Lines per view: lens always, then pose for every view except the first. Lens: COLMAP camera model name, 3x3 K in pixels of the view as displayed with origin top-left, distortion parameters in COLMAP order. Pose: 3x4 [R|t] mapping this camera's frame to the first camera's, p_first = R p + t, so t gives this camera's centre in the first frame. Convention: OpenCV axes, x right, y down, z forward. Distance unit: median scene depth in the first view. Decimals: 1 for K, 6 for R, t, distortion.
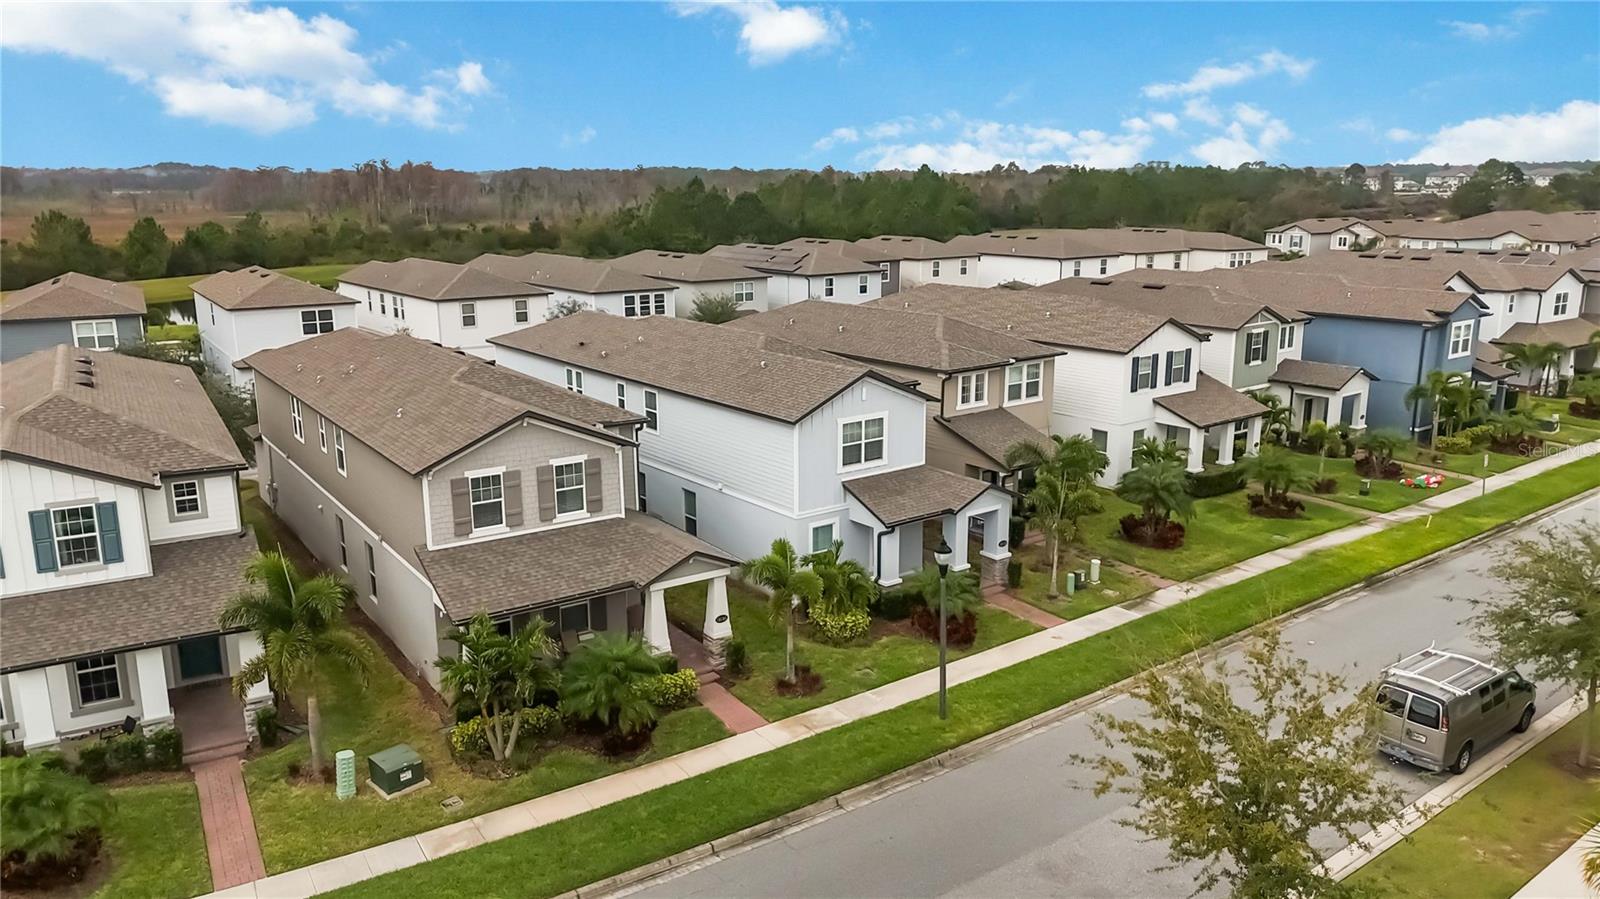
lens RADIAL K [[1173.8, 0, 805.4], [0, 1173.8, 452.1], [0, 0, 1]] dist [0.068702, -0.064516]
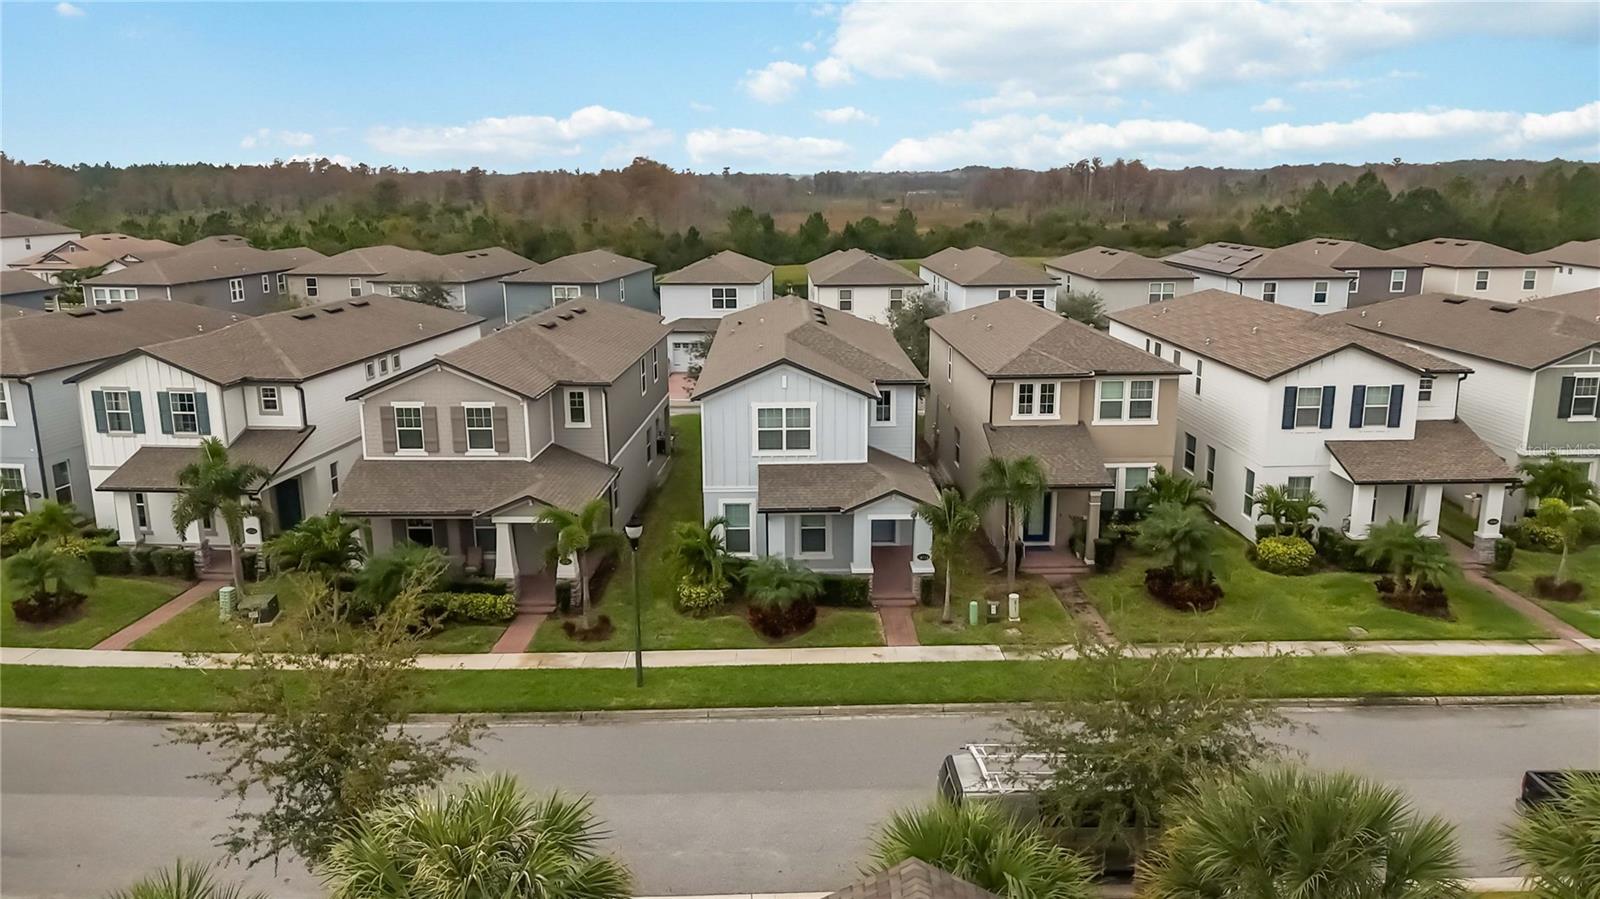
lens RADIAL K [[1173.8, 0, 803.3], [0, 1173.8, 455.2], [0, 0, 1]] dist [0.068702, -0.064516]
pose [[0.807523, 0.134181, -0.574371, 0.563277], [-0.132124, 0.990185, 0.045565, -0.030181], [0.574848, 0.039093, 0.817326, 0.156037]]
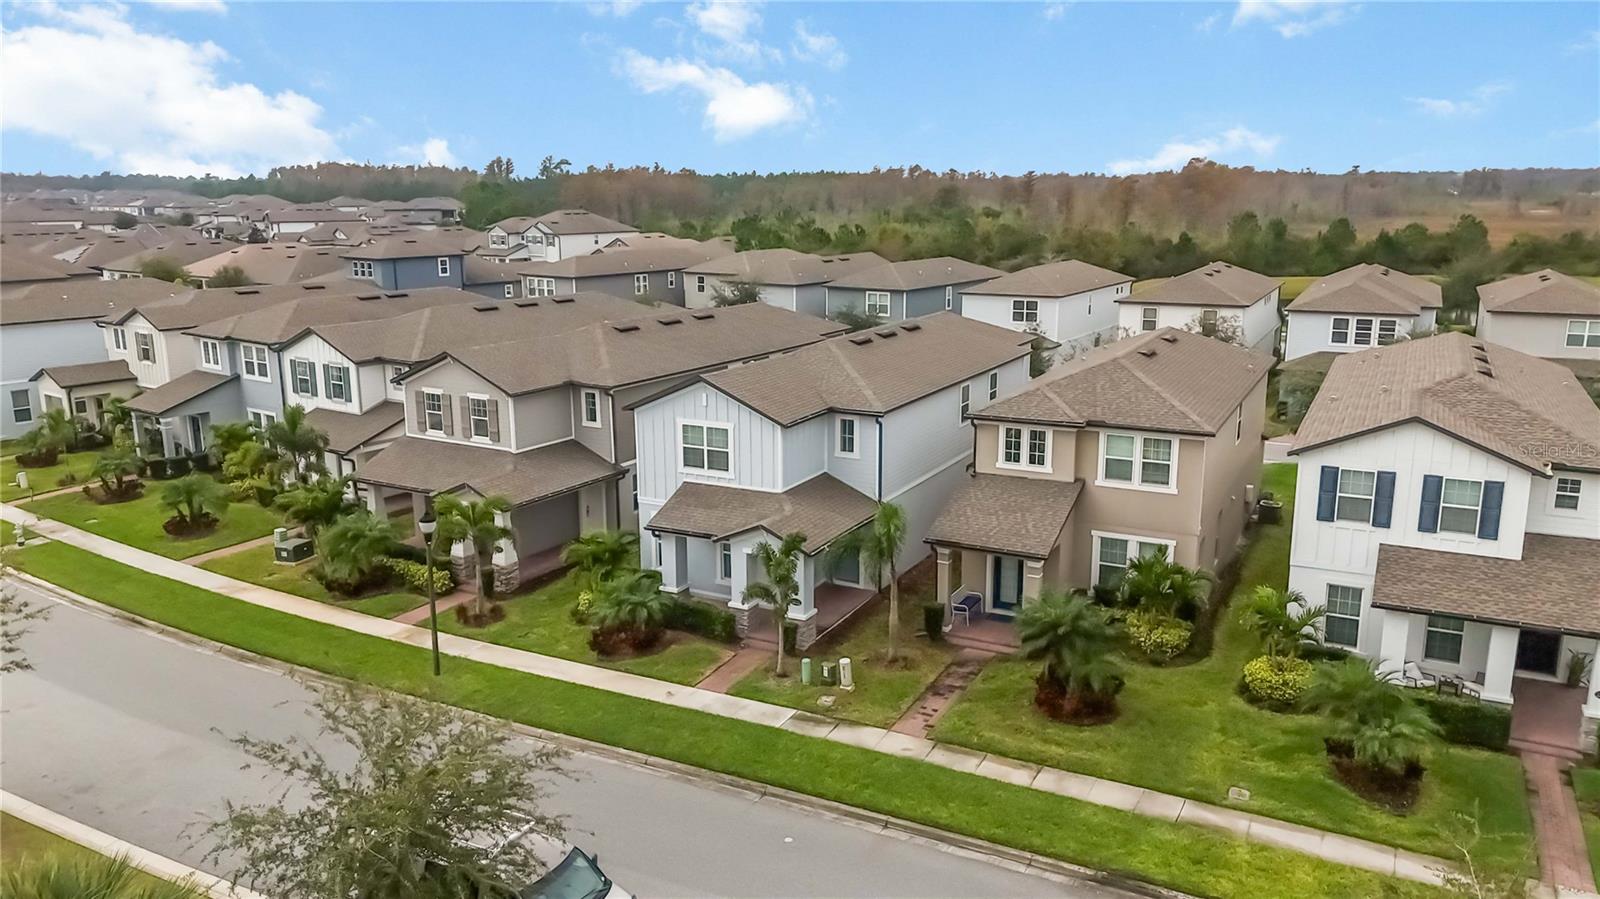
lens RADIAL K [[1173.8, 0, 799.0], [0, 1173.8, 446.4], [0, 0, 1]] dist [0.068702, -0.064516]
pose [[0.415927, 0.198879, -0.887385, 0.832688], [-0.203338, 0.971427, 0.122407, -0.127809], [0.886374, 0.129527, 0.444482, 0.546564]]
